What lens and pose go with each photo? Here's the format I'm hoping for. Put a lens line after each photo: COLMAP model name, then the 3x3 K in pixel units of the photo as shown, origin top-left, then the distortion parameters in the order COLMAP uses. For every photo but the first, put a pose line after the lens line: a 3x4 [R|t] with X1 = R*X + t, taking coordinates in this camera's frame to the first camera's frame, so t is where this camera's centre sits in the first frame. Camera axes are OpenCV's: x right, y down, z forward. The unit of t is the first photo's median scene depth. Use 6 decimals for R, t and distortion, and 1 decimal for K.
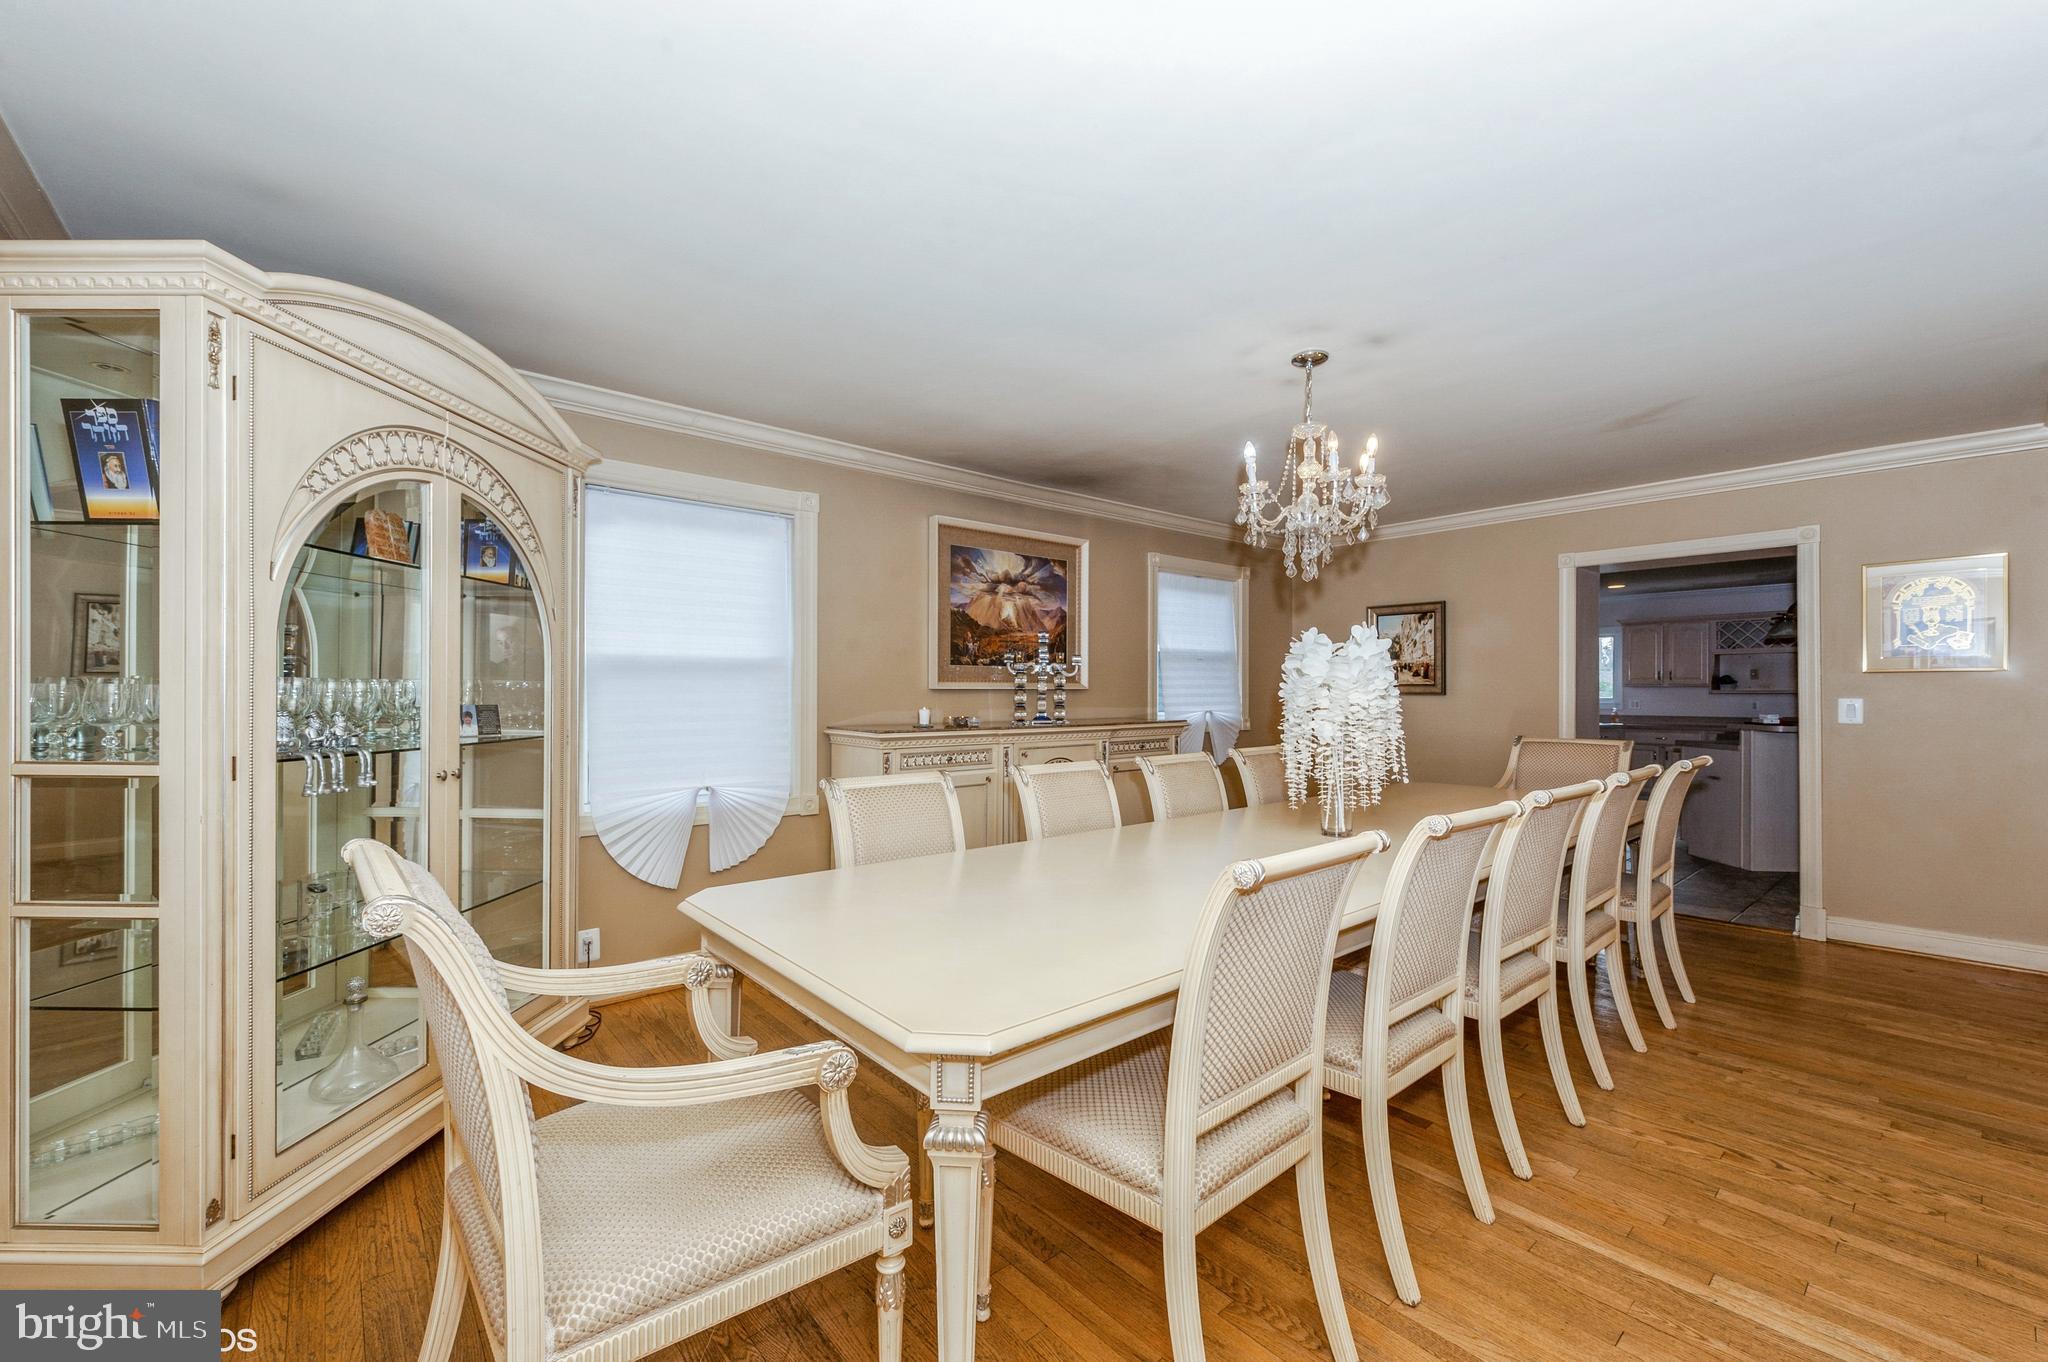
lens RADIAL K [[808.0, 0, 1027.6], [0, 808.0, 690.0], [0, 0, 1]] dist [0.009723, -0.002041]
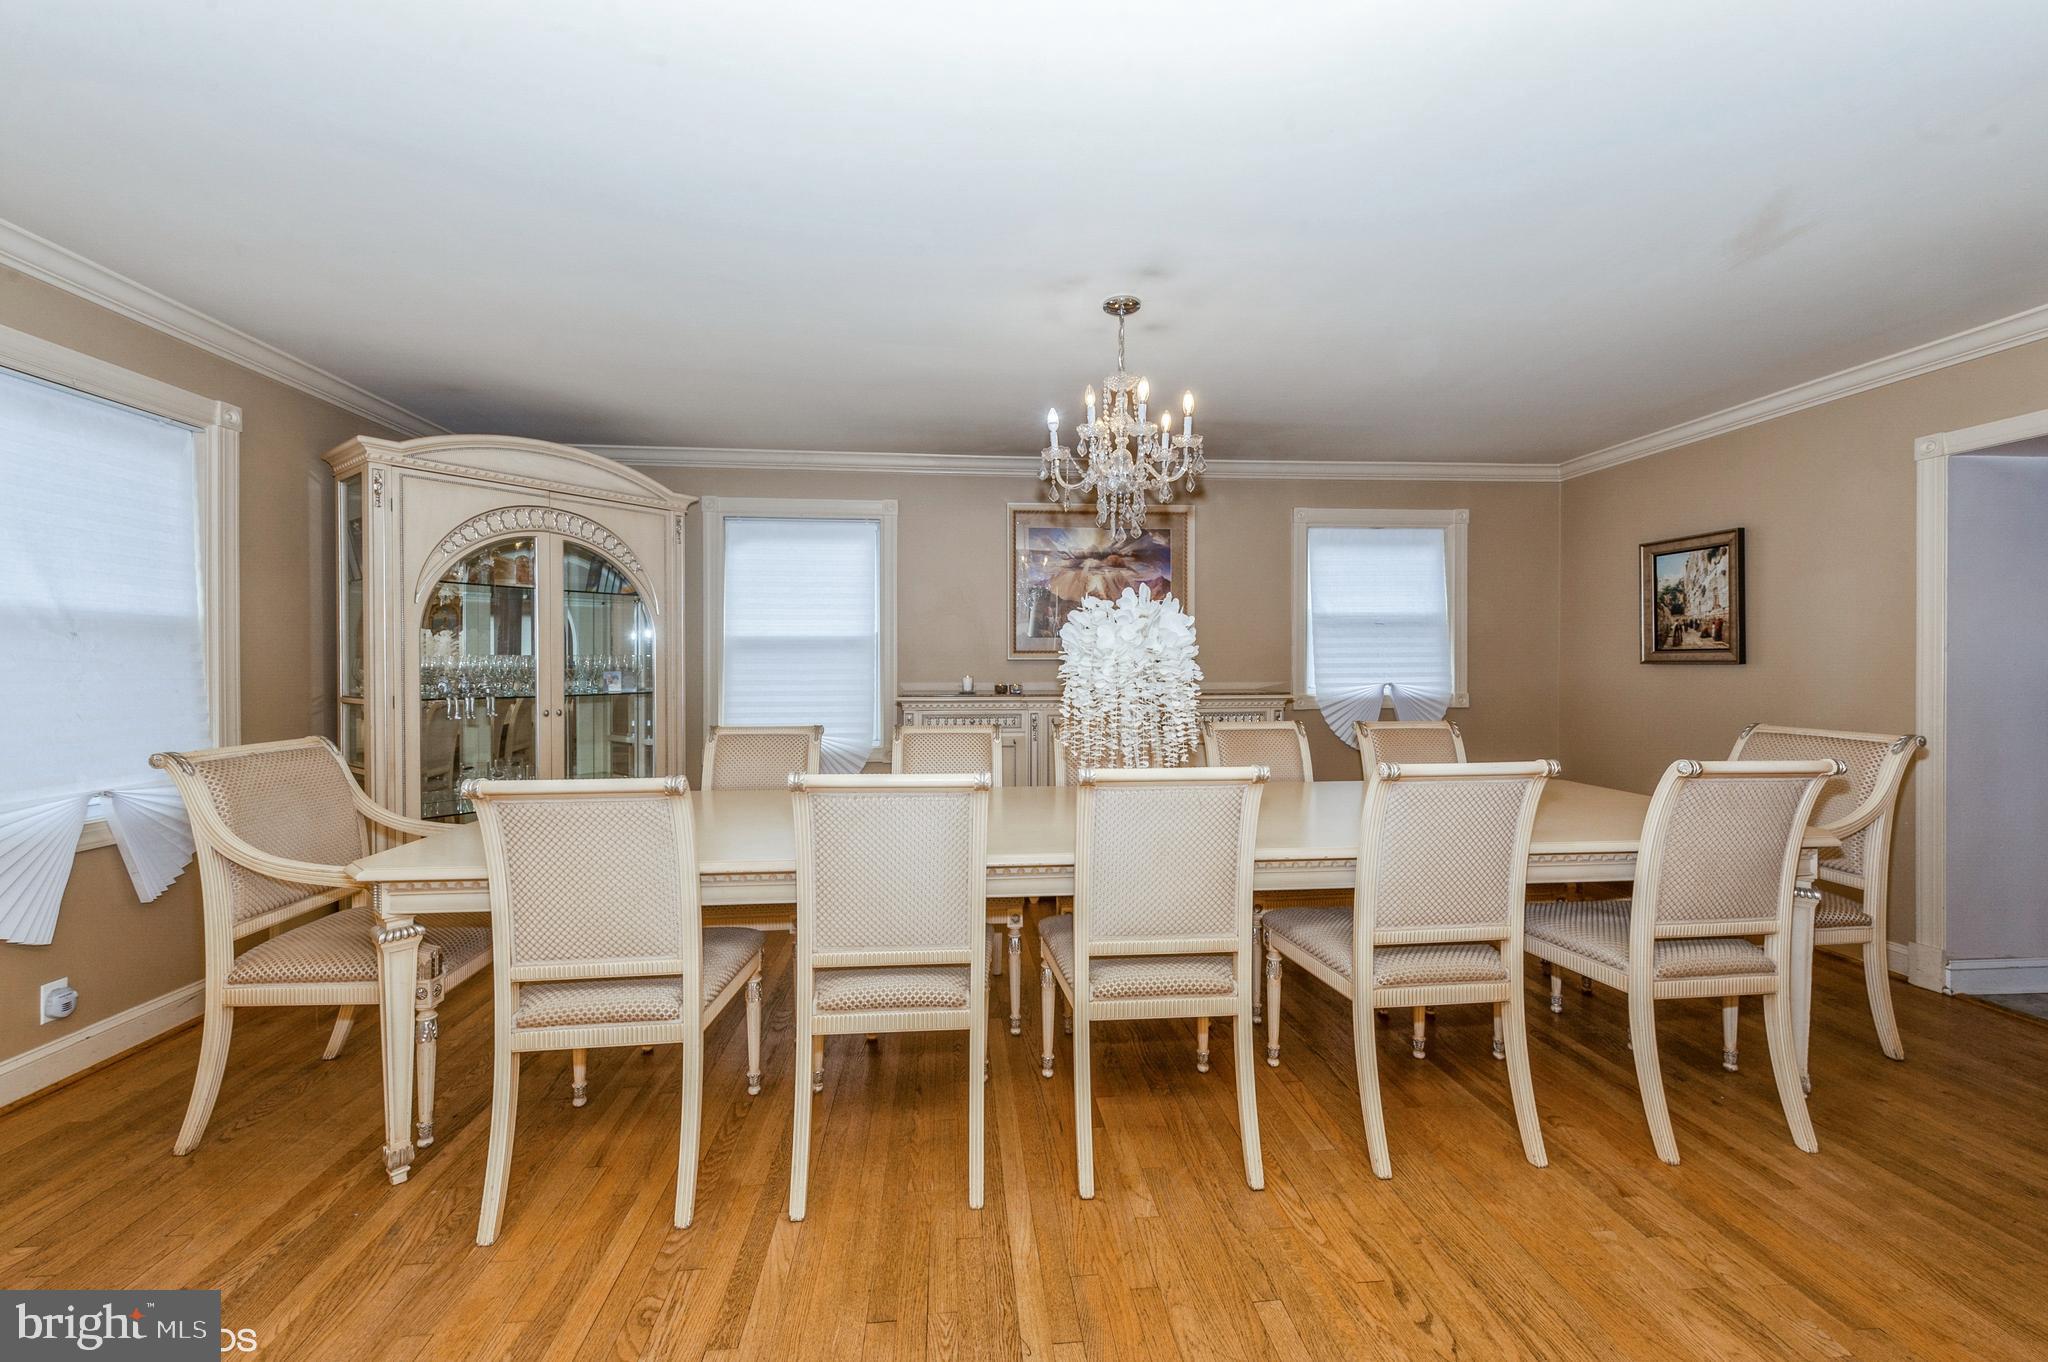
lens RADIAL K [[808.0, 0, 1032.0], [0, 808.0, 670.1], [0, 0, 1]] dist [0.009723, -0.002041]
pose [[0.820783, -0.001492, -0.571238, 0.505196], [0.003569, 0.999990, 0.002517, 0.009528], [0.571228, -0.004105, 0.820781, 0.100454]]
